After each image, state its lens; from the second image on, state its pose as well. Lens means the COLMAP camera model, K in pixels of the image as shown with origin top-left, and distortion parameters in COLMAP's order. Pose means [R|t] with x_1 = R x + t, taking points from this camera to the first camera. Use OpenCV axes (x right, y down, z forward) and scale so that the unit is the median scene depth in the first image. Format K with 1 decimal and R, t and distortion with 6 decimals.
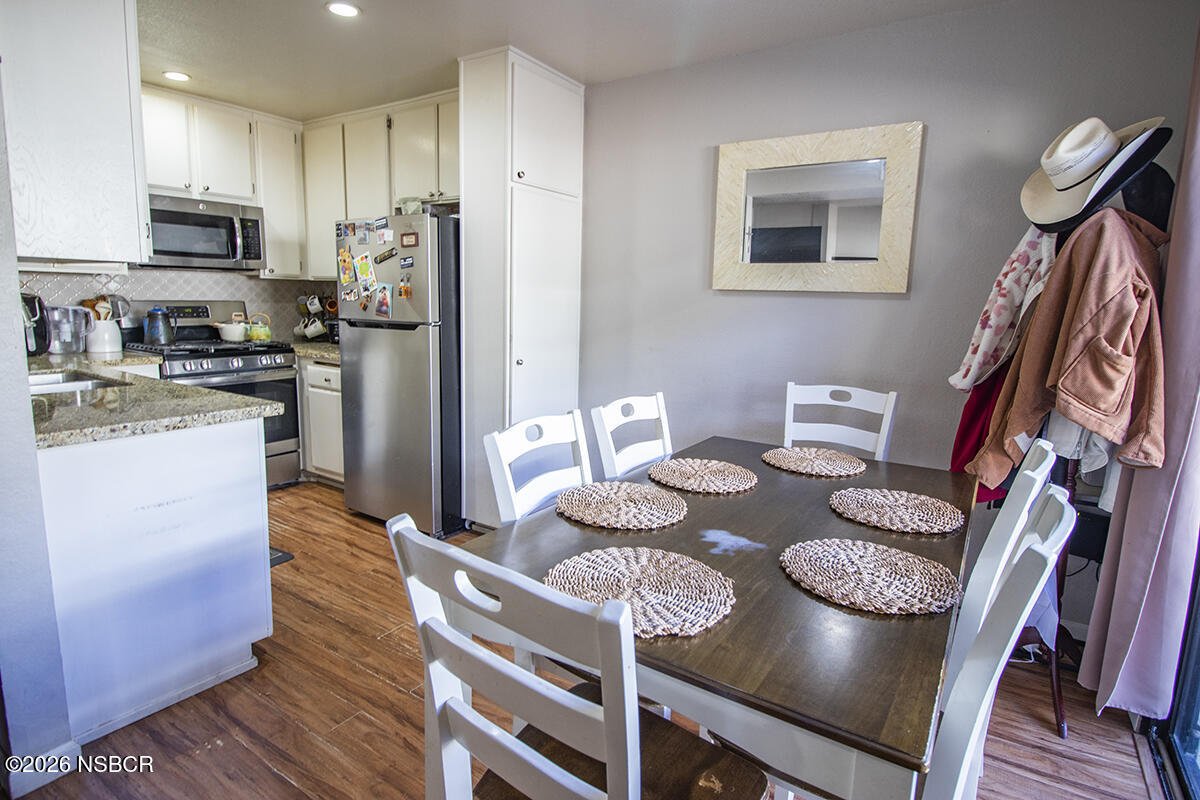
lens RADIAL K [[616.5, 0, 594.3], [0, 616.5, 400.4], [0, 0, 1]] dist [-0.012391, -0.001555]
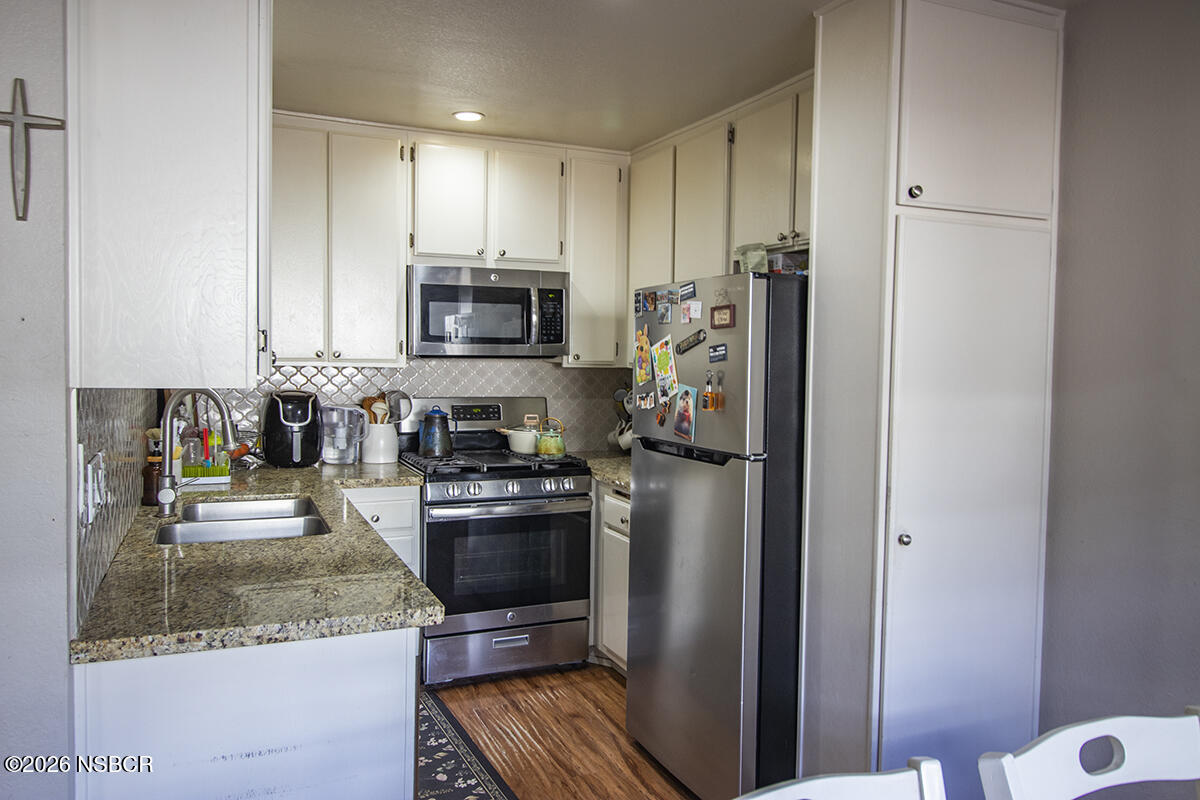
lens RADIAL K [[864.4, 0, 596.5], [0, 864.4, 391.6], [0, 0, 1]] dist [0.008993, -0.000681]
pose [[0.842424, 0.010526, -0.538712, 0.045378], [-0.081903, 0.990693, -0.108720, -0.073414], [0.532554, 0.135710, 0.835445, 0.201529]]
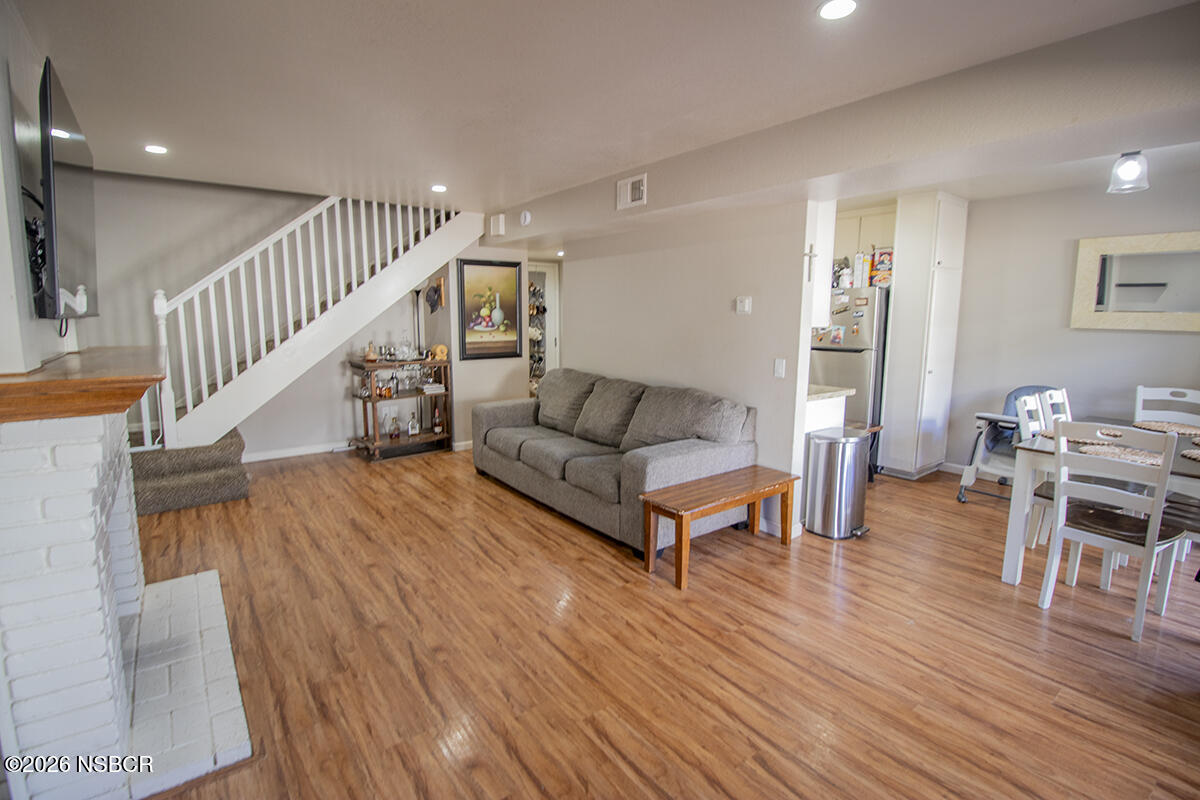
lens RADIAL K [[574.5, 0, 602.3], [0, 574.5, 391.4], [0, 0, 1]] dist [-0.015904, -0.000993]
pose [[0.946397, 0.021597, -0.322282, -0.399859], [-0.033623, 0.998929, -0.031795, 0.059120], [0.321250, 0.040927, 0.946110, -0.646244]]
